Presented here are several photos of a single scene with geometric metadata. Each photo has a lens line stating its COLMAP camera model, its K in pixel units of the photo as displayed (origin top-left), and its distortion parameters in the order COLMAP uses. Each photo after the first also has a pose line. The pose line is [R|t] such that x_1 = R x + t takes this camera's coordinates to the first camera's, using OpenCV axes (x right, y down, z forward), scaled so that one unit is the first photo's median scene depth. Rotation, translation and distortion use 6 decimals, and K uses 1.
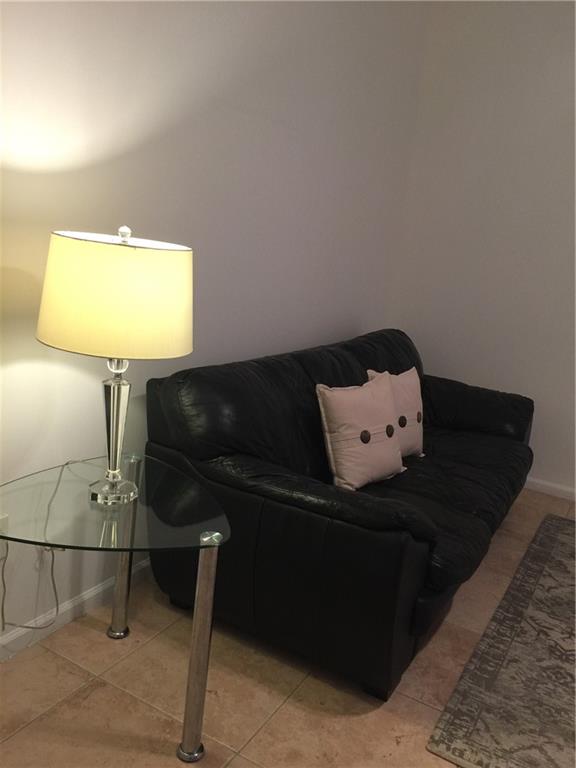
lens RADIAL K [[654.6, 0, 288.0], [0, 654.6, 384.0], [0, 0, 1]] dist [0.081206, -0.108697]
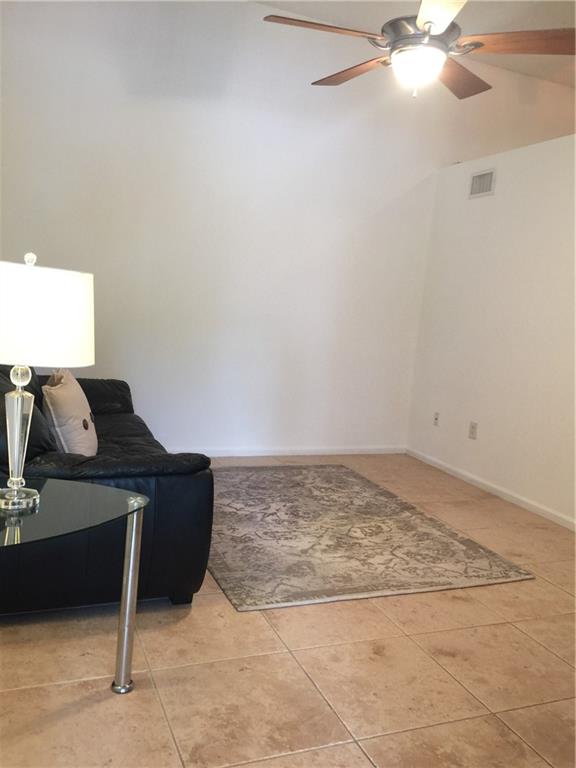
lens RADIAL K [[654.6, 0, 288.0], [0, 654.6, 384.0], [0, 0, 1]] dist [0.081206, -0.108697]
pose [[0.609421, -0.141889, 0.780047, -0.733740], [0.136729, 0.987924, 0.072881, -0.035277], [-0.780968, 0.062239, 0.621462, -0.020957]]
